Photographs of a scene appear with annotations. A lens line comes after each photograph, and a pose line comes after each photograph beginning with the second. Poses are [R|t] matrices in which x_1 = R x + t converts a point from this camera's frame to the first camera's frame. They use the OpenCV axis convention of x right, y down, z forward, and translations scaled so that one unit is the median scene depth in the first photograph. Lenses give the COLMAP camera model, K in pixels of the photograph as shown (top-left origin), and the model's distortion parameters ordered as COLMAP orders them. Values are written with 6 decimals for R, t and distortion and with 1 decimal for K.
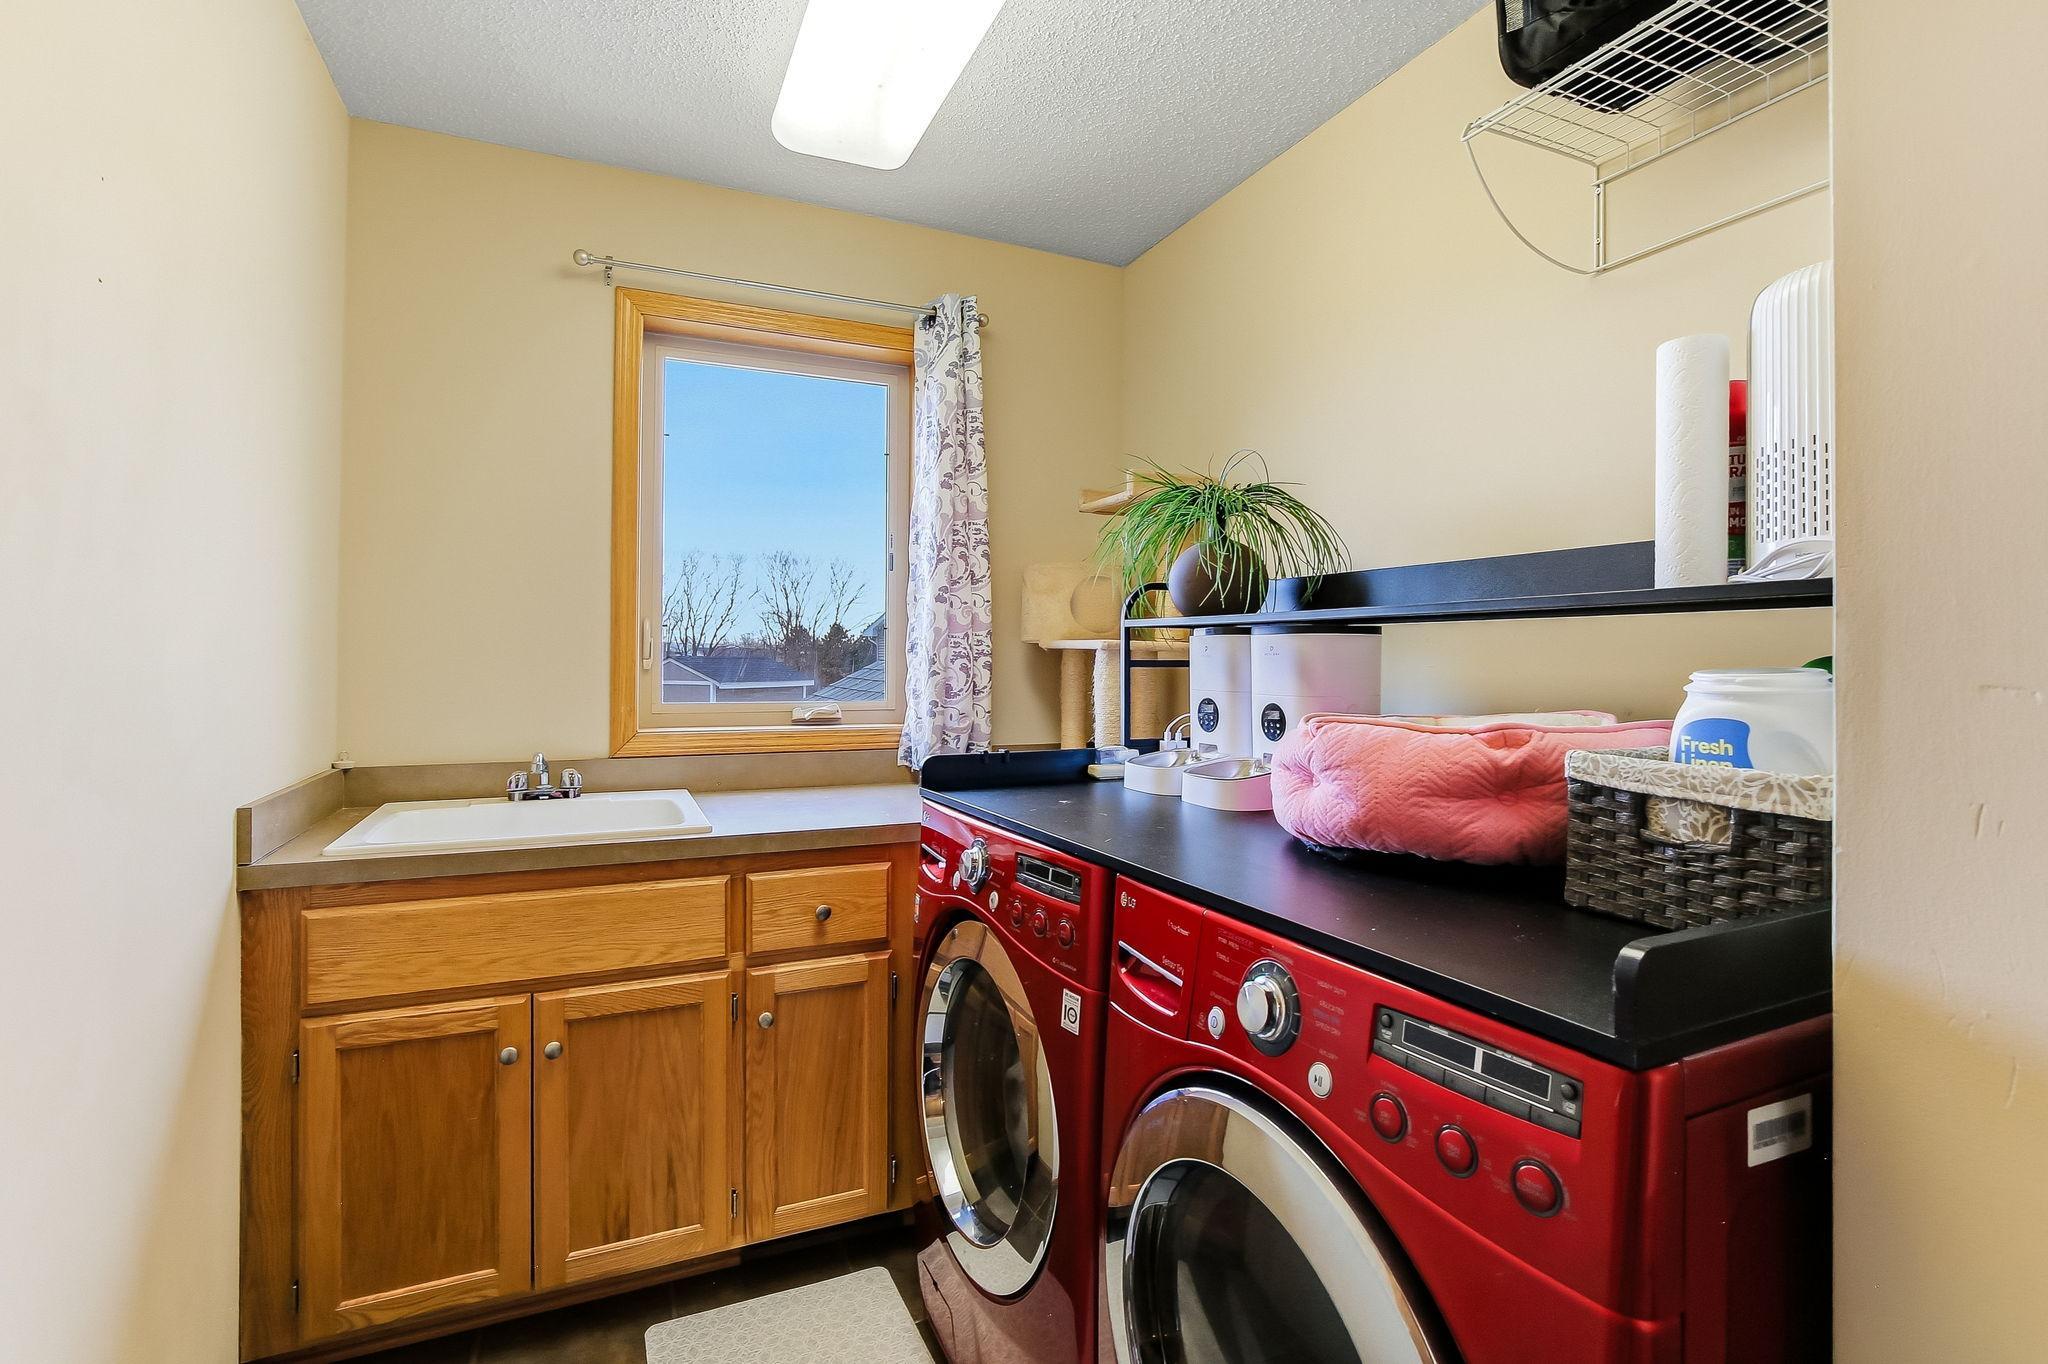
lens RADIAL K [[932.6, 0, 1024.0], [0, 932.6, 682.0], [0, 0, 1]] dist [-0.000408, 0.000051]
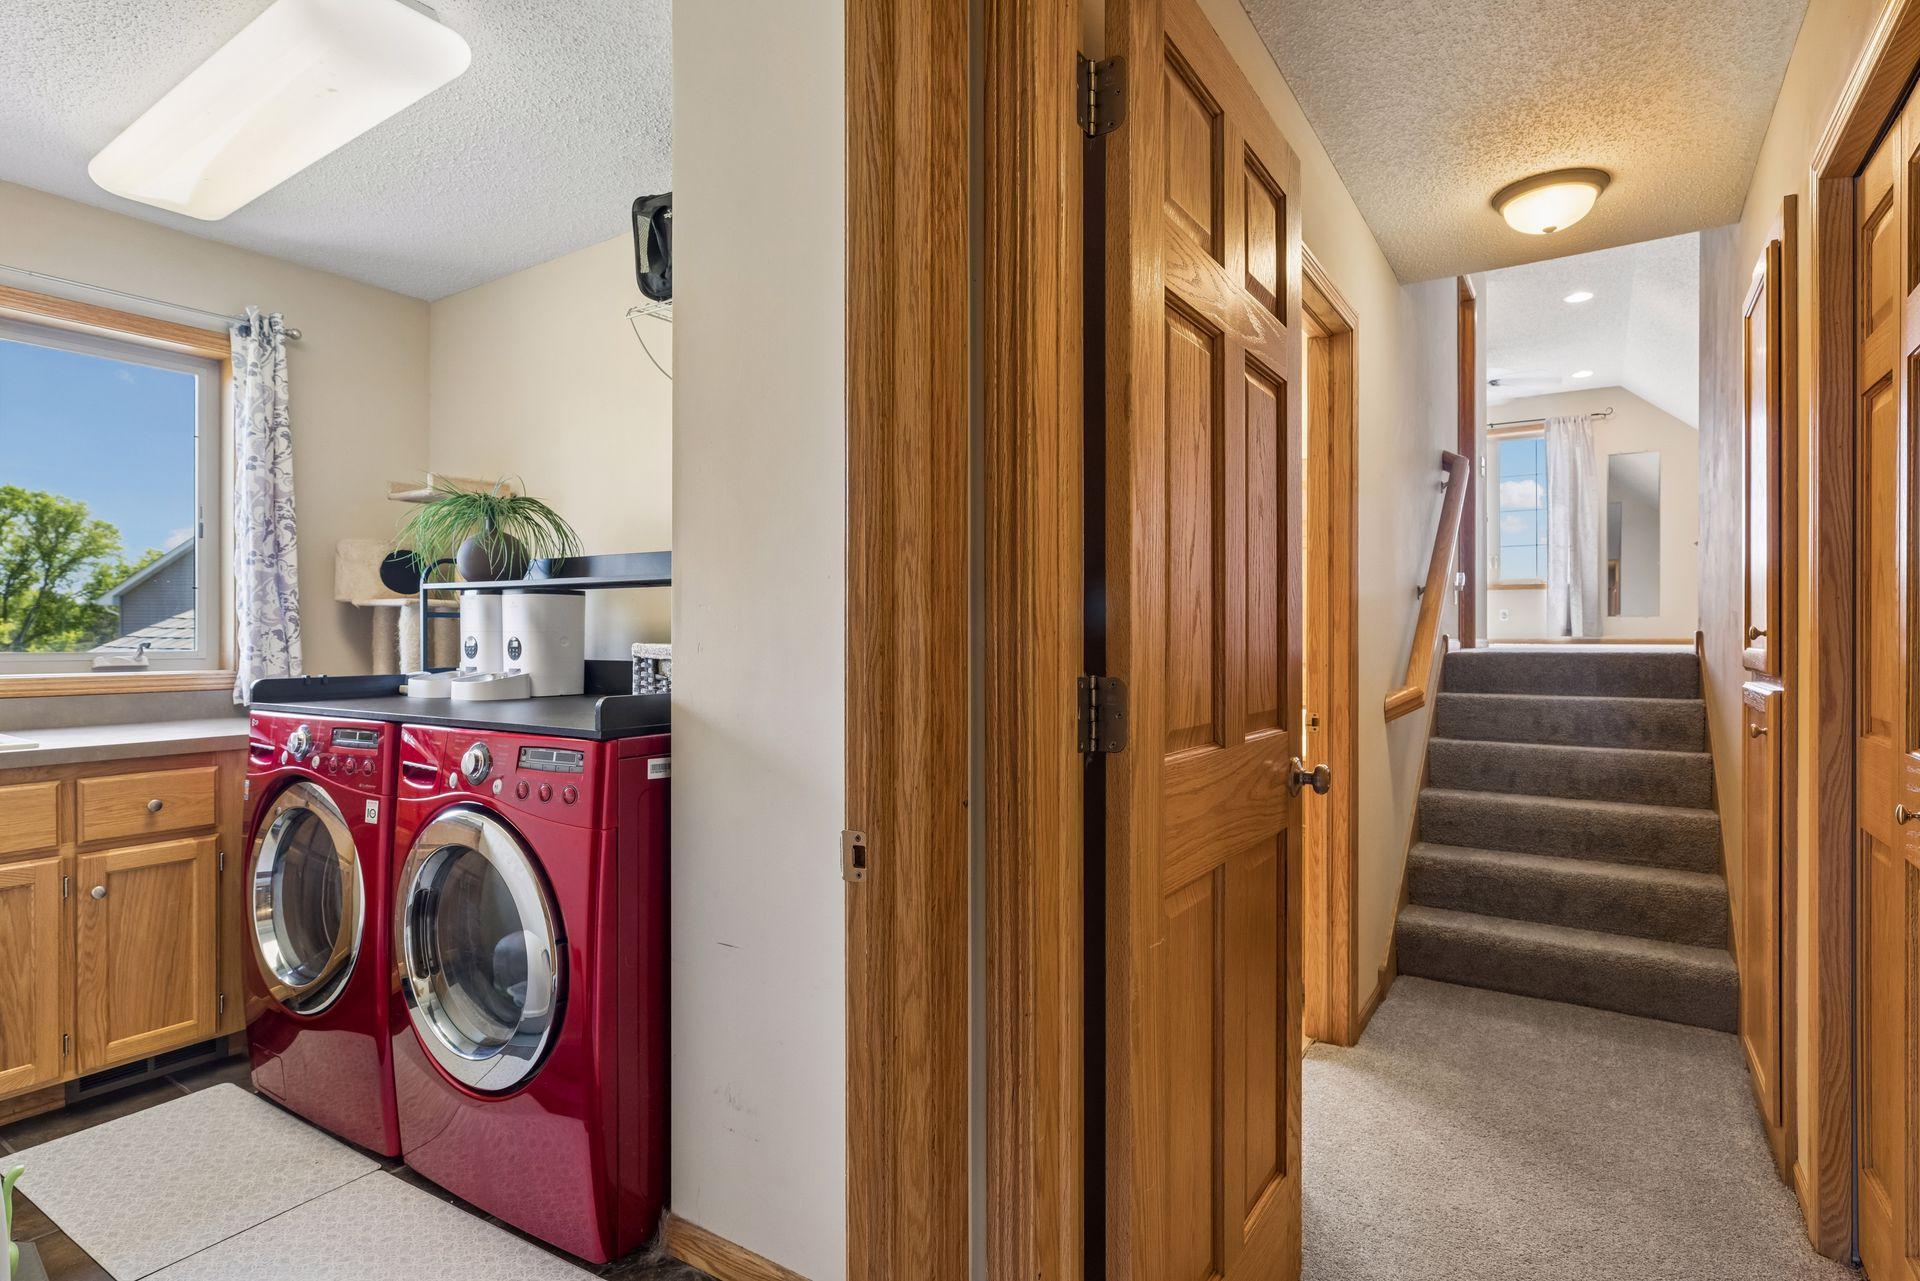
lens RADIAL K [[995.6, 0, 960.8], [0, 995.6, 629.4], [0, 0, 1]] dist [0.026727, -0.012881]
pose [[0.849251, -0.009045, 0.527911, -0.001021], [0.025196, 0.999408, -0.023410, 0.065027], [-0.527387, 0.033182, 0.848977, -0.792840]]
